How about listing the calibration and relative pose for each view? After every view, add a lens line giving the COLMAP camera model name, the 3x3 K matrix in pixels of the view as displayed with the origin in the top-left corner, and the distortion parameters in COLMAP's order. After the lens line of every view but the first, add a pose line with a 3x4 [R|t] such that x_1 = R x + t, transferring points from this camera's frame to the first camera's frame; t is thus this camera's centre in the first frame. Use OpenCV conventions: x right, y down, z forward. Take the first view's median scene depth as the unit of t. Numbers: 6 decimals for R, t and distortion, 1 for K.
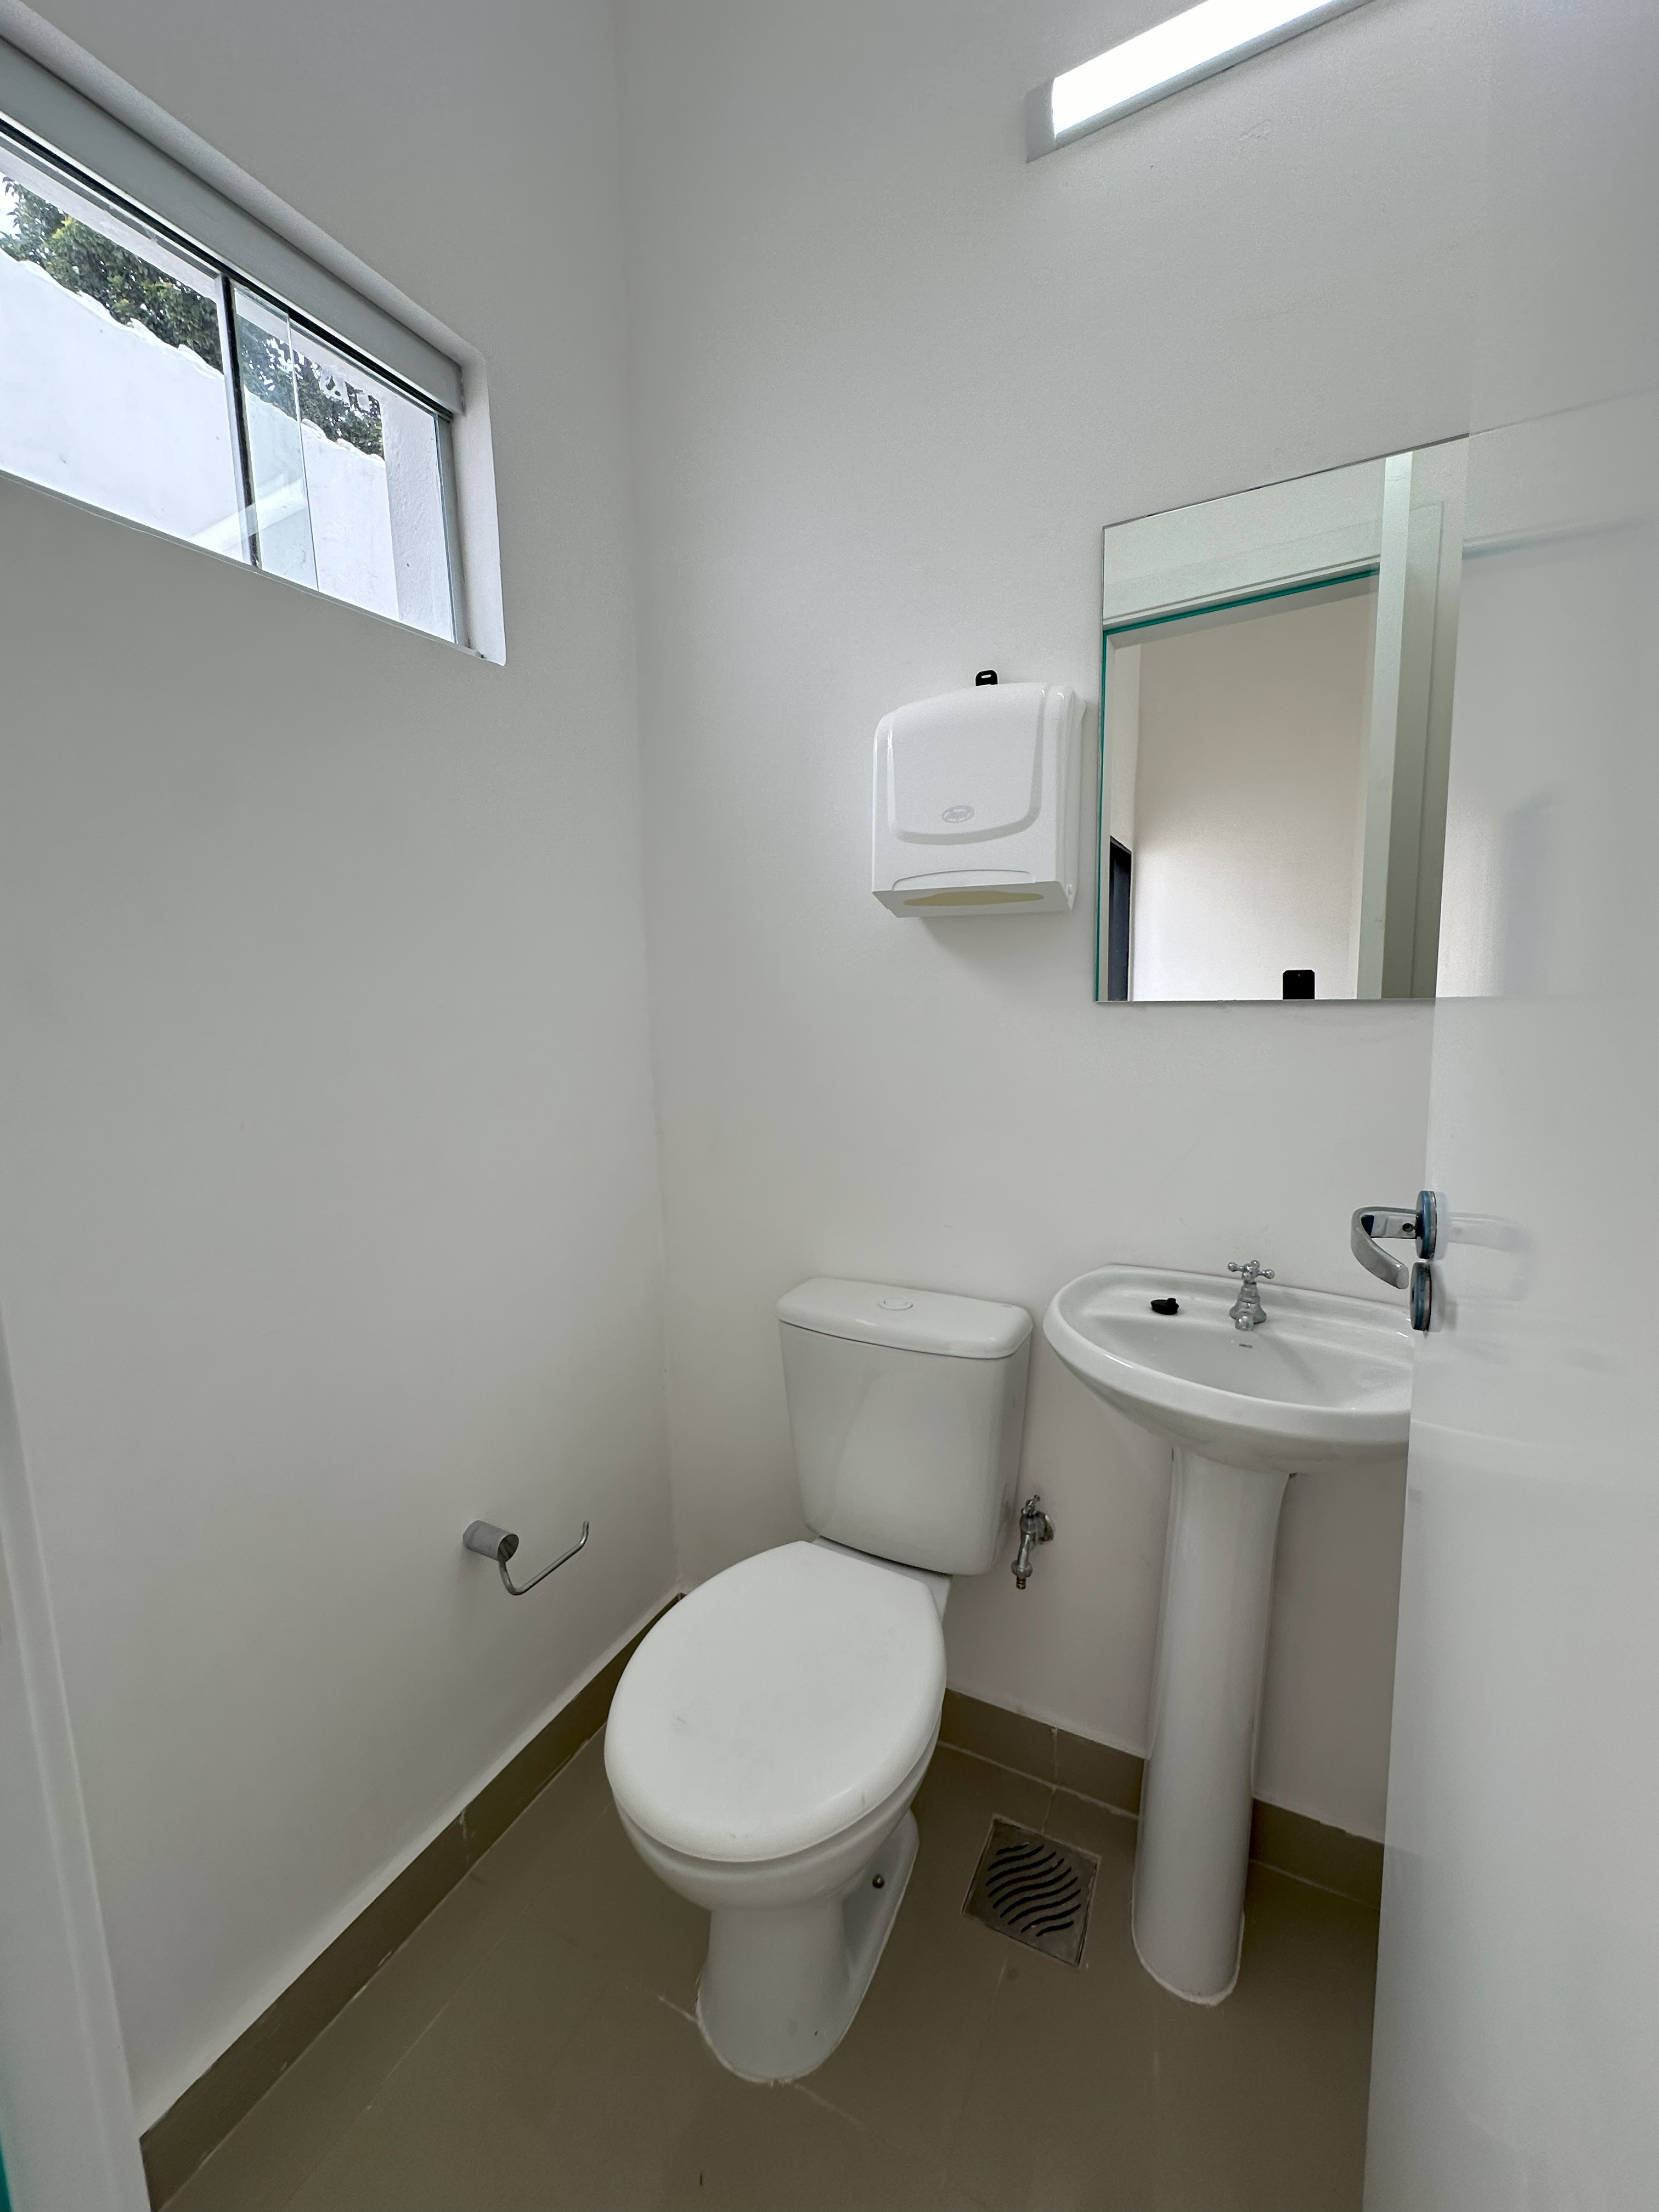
lens RADIAL K [[878.2, 0, 840.6], [0, 878.2, 1102.2], [0, 0, 1]] dist [-0.012787, -0.000085]
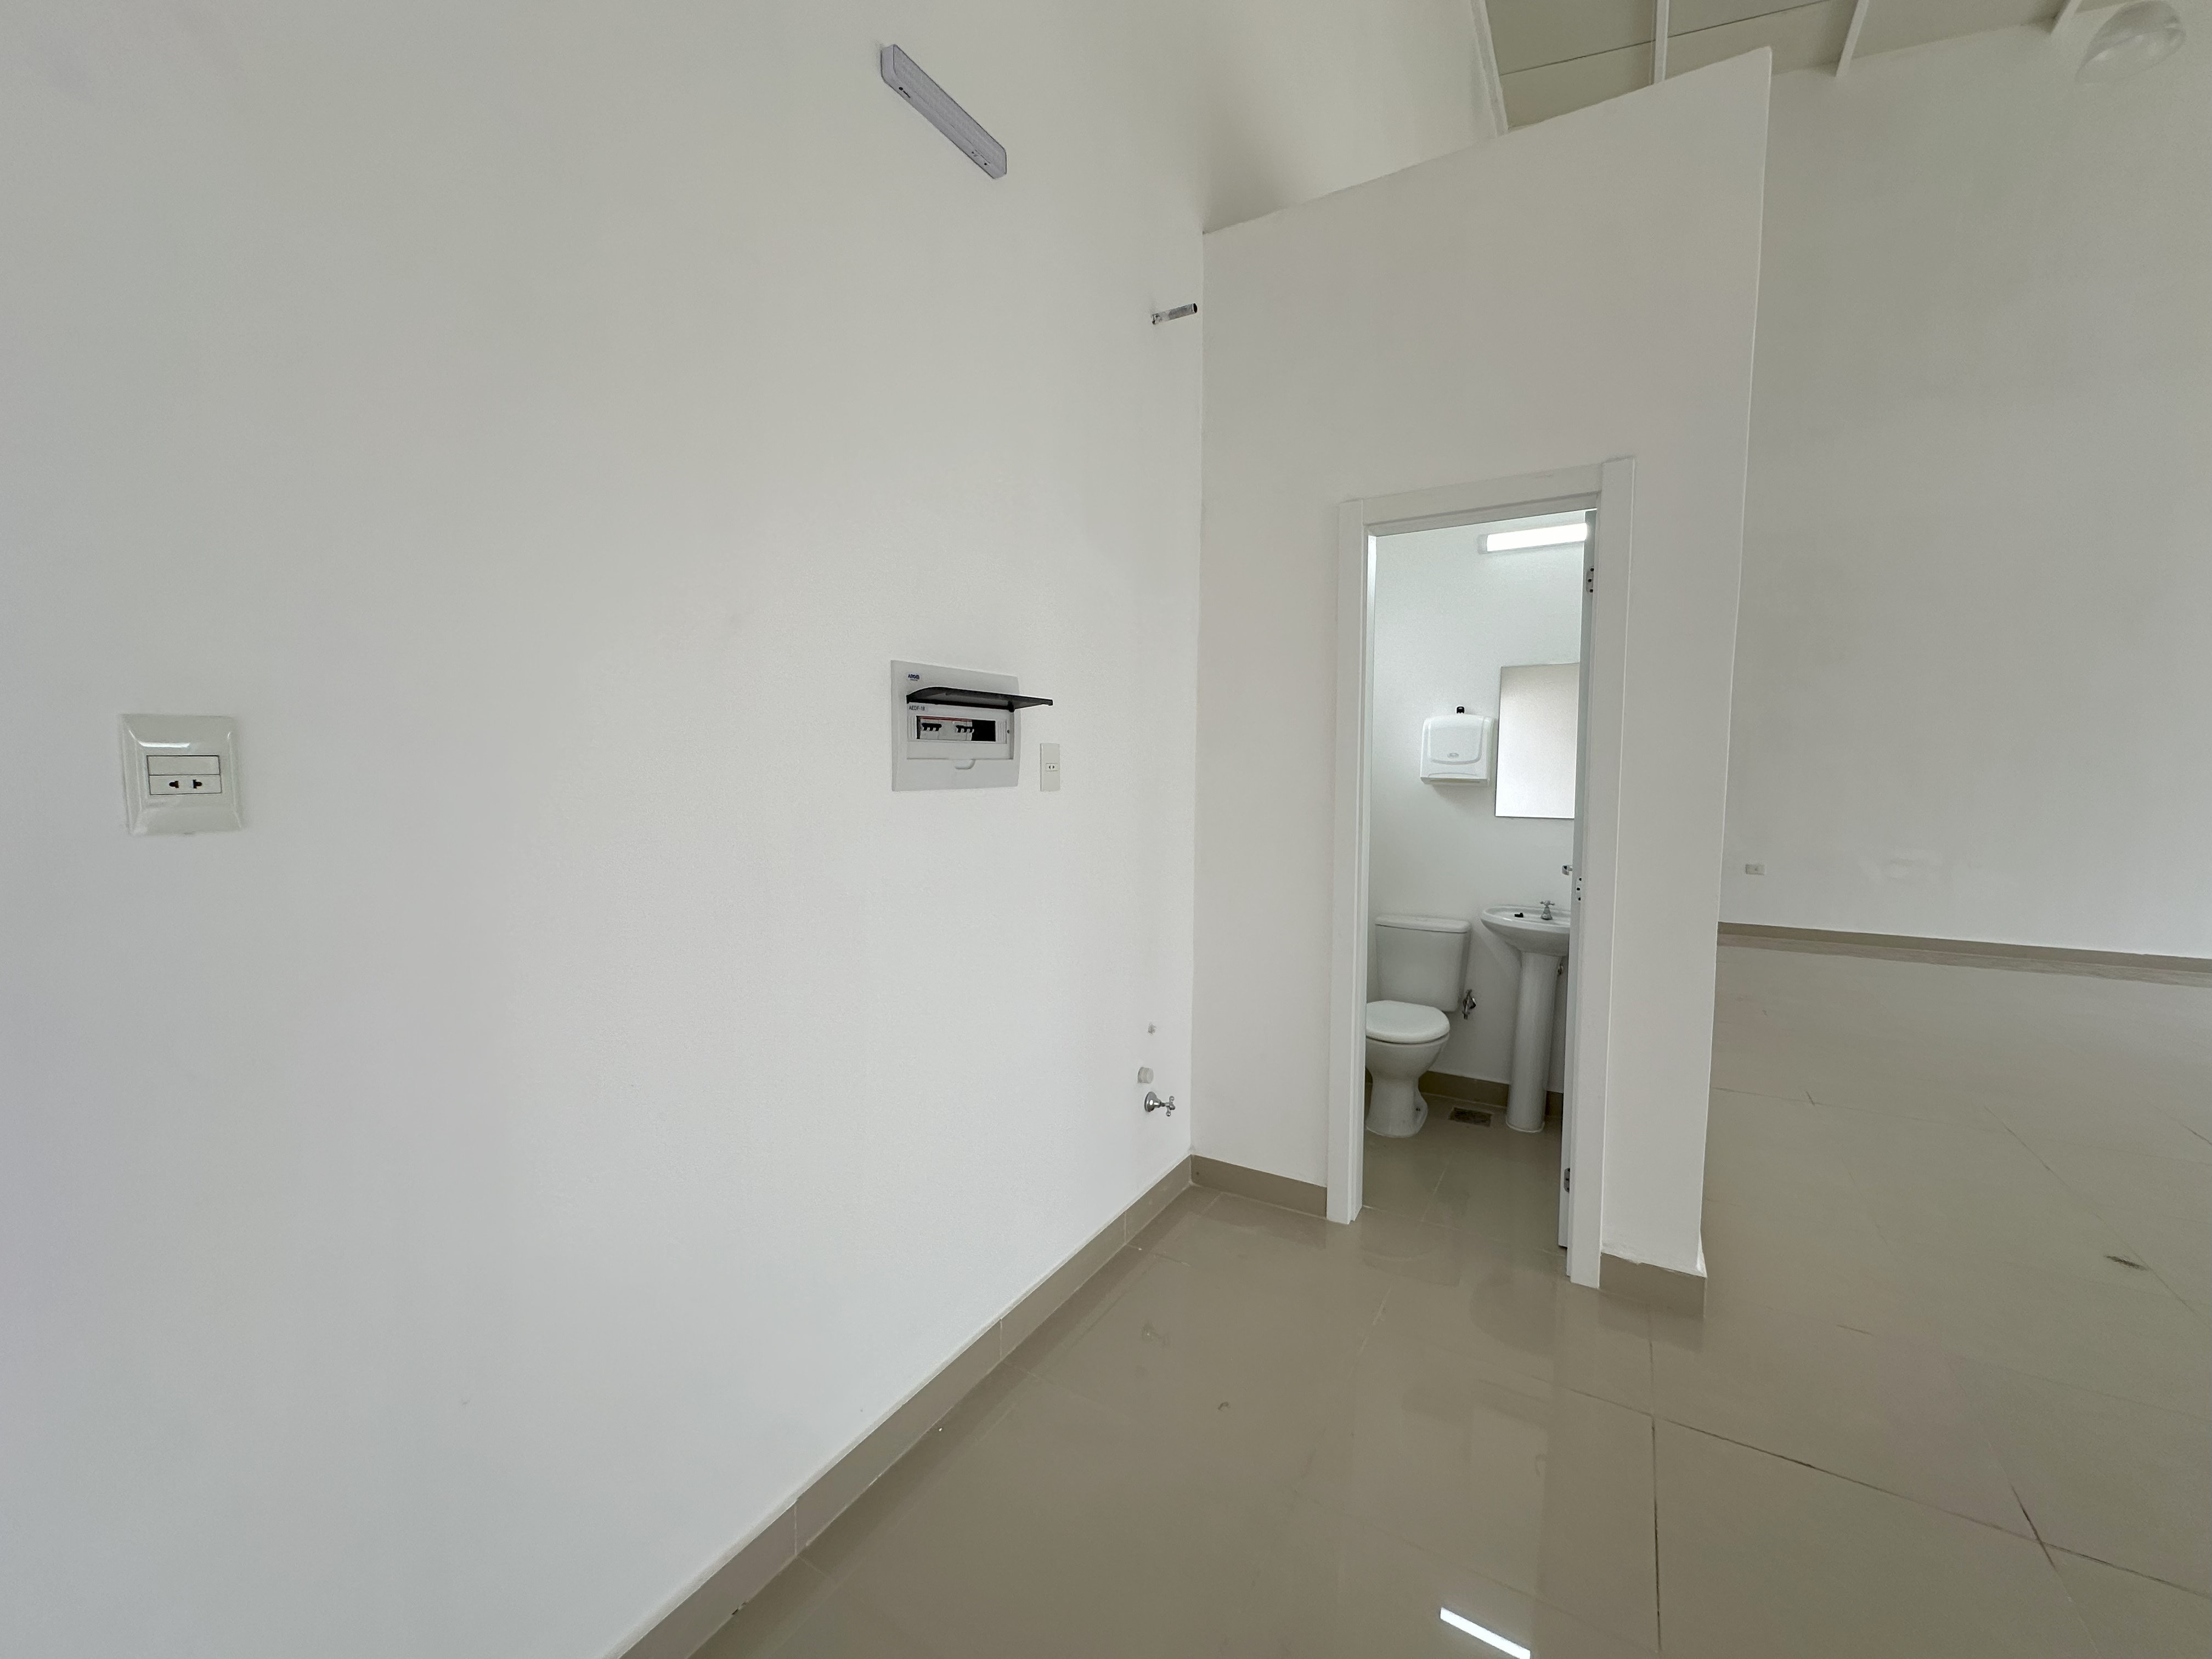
lens RADIAL K [[878.2, 0, 1096.8], [0, 878.2, 831.6], [0, 0, 1]] dist [-0.012787, -0.000085]
pose [[0.997151, 0.038577, -0.064828, -0.889212], [-0.043595, 0.996010, -0.077864, 0.236298], [0.061566, 0.080468, 0.994854, -2.101848]]
